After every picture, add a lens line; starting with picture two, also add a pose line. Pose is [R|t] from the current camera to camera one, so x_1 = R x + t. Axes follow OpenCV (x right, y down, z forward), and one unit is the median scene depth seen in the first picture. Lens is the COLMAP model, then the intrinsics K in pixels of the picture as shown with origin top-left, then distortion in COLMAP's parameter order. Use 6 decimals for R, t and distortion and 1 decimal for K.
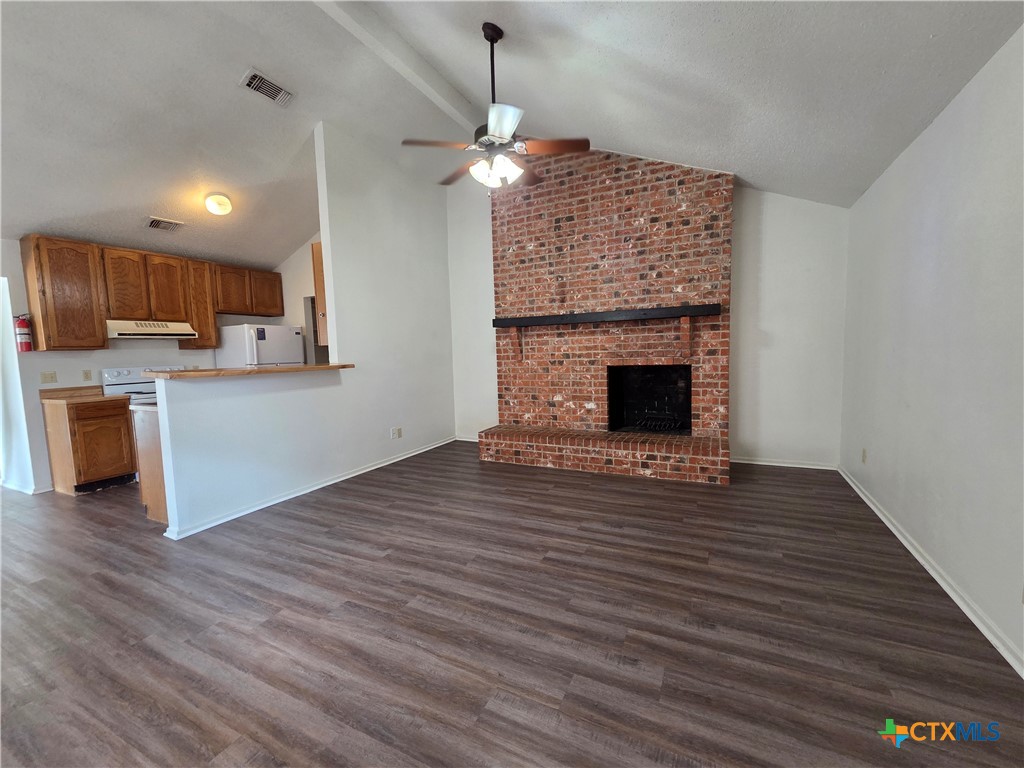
lens RADIAL K [[420.9, 0, 518.7], [0, 420.9, 382.9], [0, 0, 1]] dist [0.003618, -0.000106]
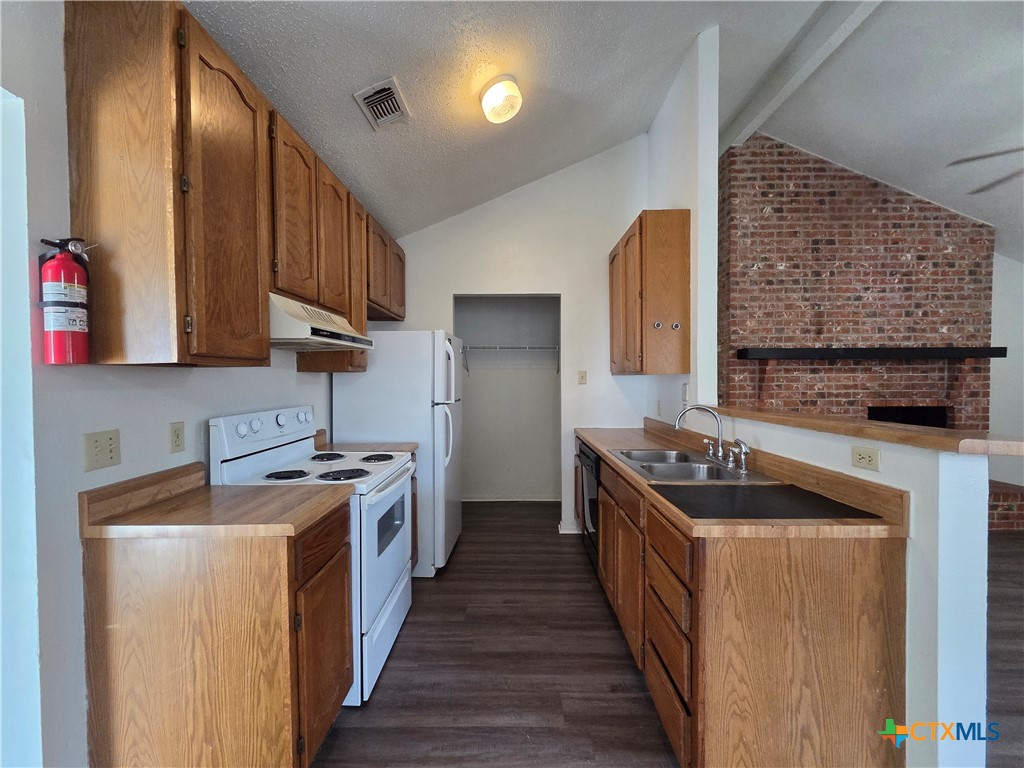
lens RADIAL K [[420.9, 0, 512.1], [0, 420.9, 383.3], [0, 0, 1]] dist [0.003618, -0.000106]
pose [[0.896087, 0.023430, 0.443259, -0.911626], [0.011127, 0.997106, -0.075199, -0.032285], [-0.443739, 0.072317, 0.893234, 0.542664]]
